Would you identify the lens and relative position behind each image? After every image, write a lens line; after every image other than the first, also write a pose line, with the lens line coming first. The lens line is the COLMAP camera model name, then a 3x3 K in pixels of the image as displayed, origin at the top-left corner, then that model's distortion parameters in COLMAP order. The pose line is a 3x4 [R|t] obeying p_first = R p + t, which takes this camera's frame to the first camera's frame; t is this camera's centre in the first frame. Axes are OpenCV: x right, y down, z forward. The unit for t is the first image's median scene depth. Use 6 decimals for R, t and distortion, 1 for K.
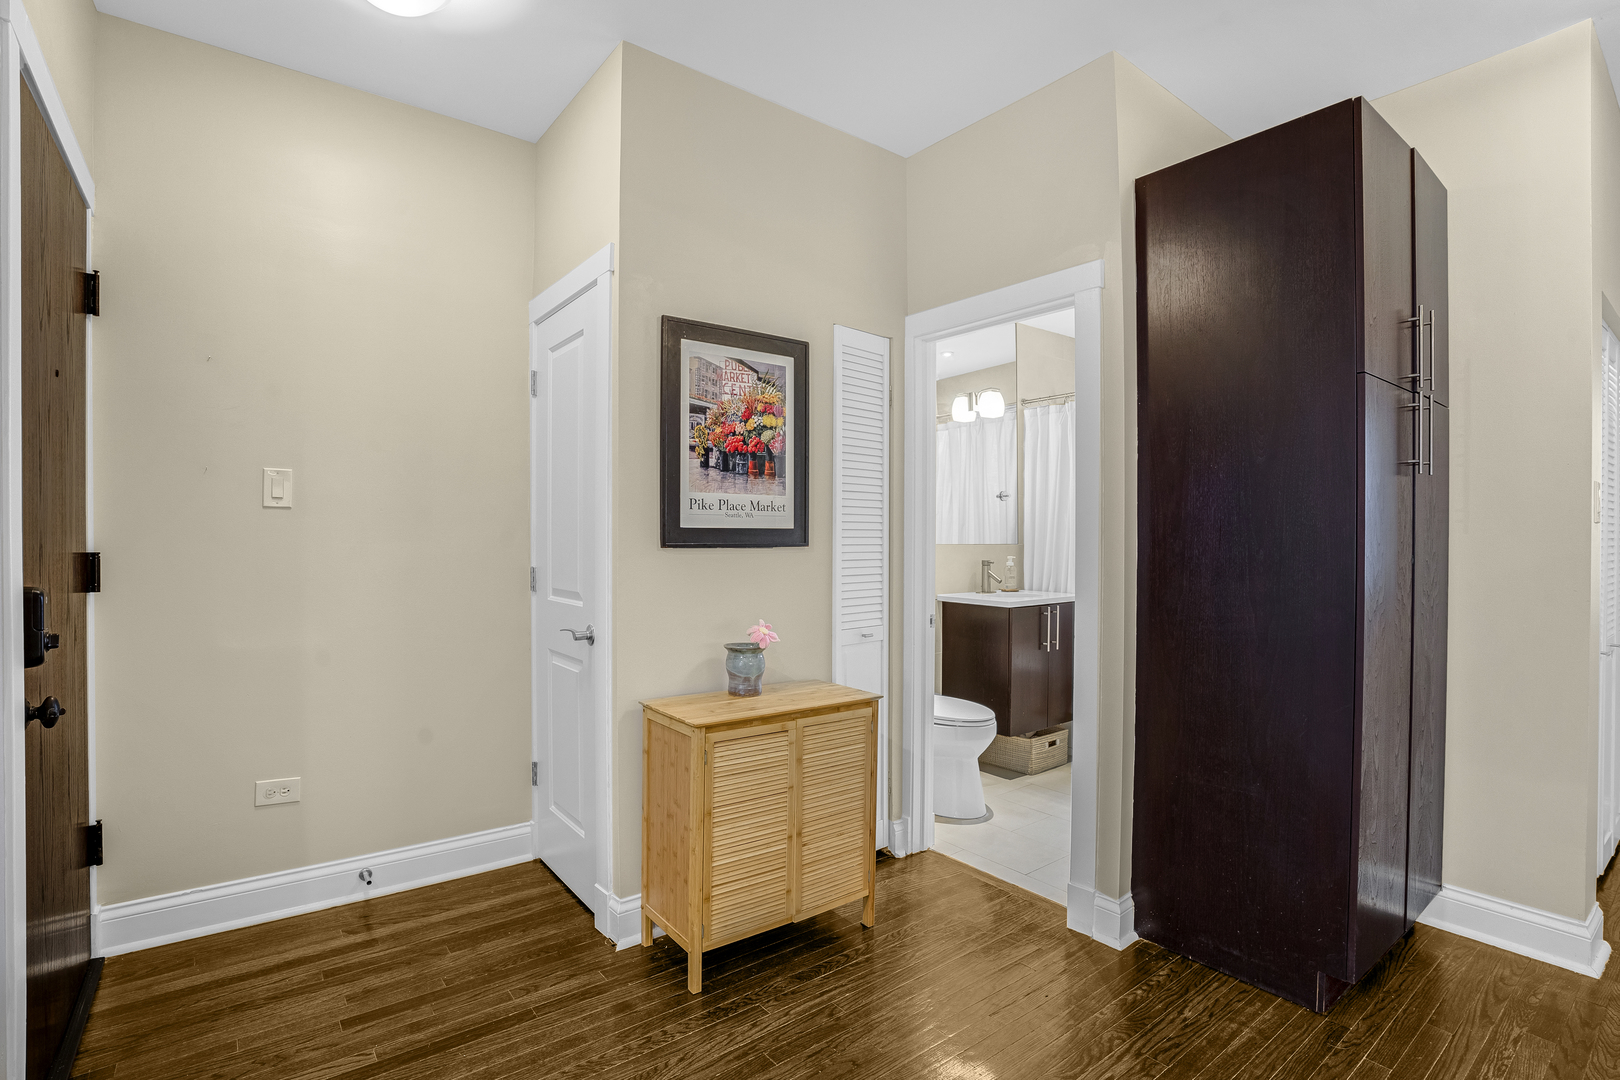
lens RADIAL K [[773.4, 0, 810.0], [0, 773.4, 540.0], [0, 0, 1]] dist [-0.072358, 0.029260]
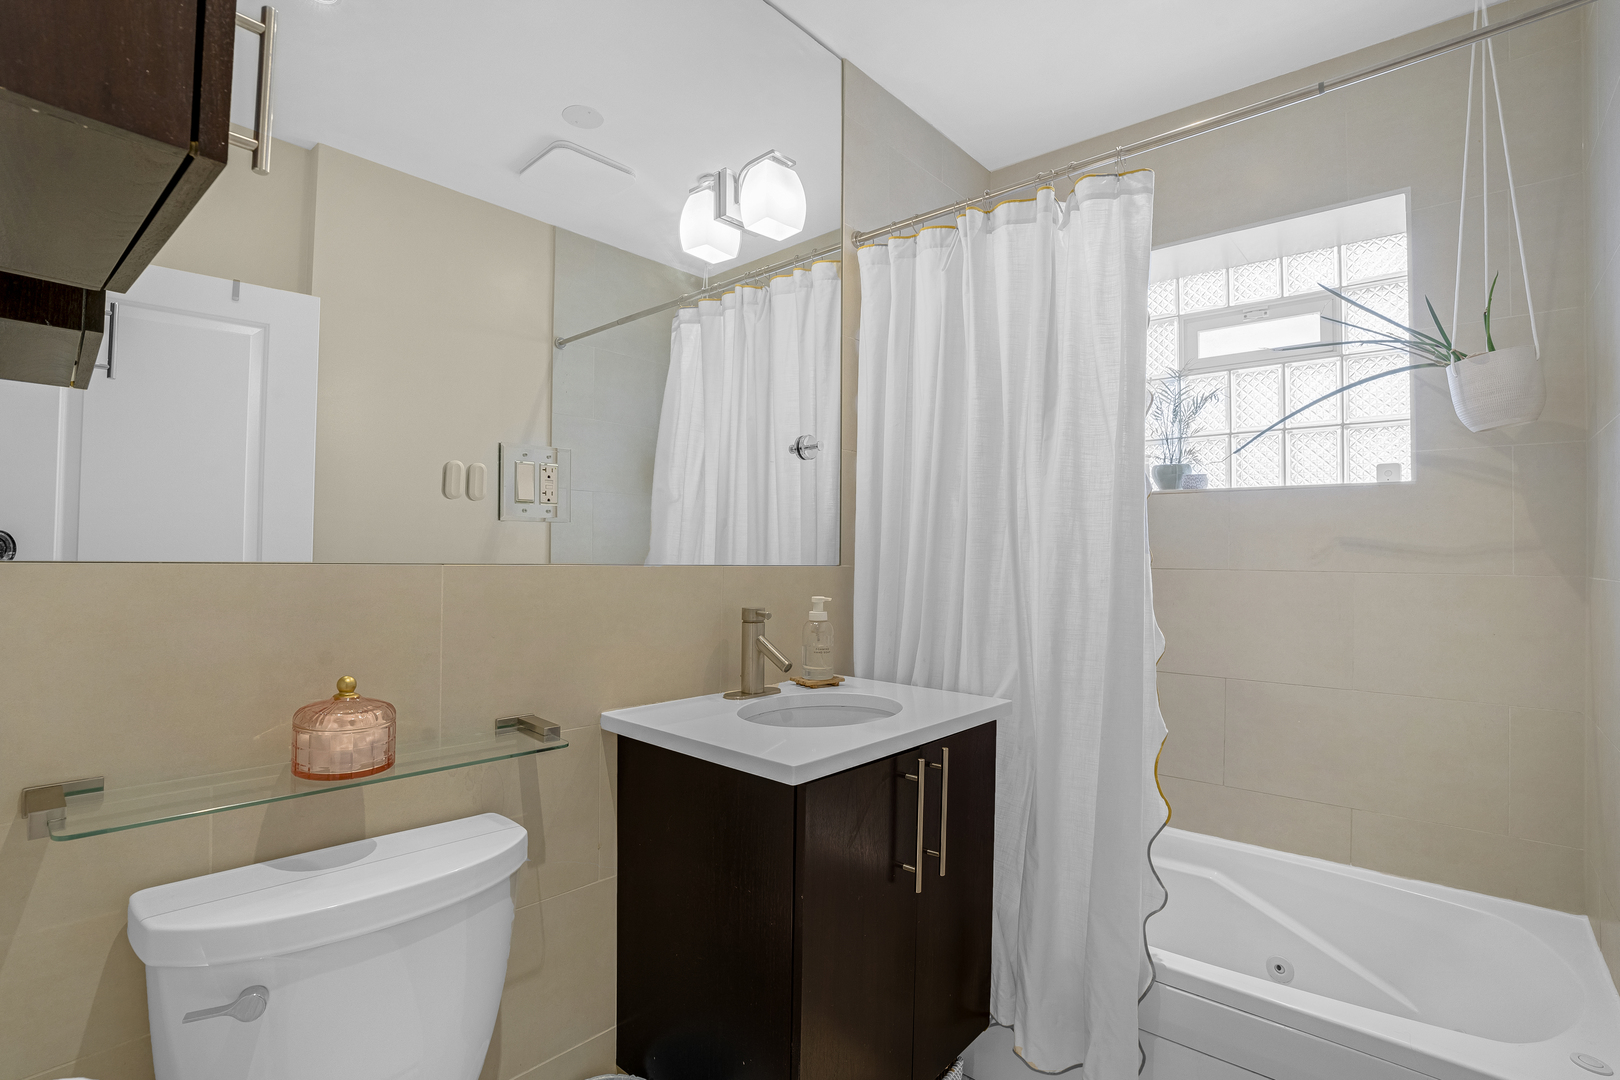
lens RADIAL K [[773.4, 0, 810.0], [0, 773.4, 540.0], [0, 0, 1]] dist [-0.072358, 0.029260]
pose [[0.980605, 0.014126, 0.195483, 0.179272], [-0.009358, 0.999636, -0.025296, 0.002310], [-0.195770, 0.022976, 0.980381, 0.617166]]
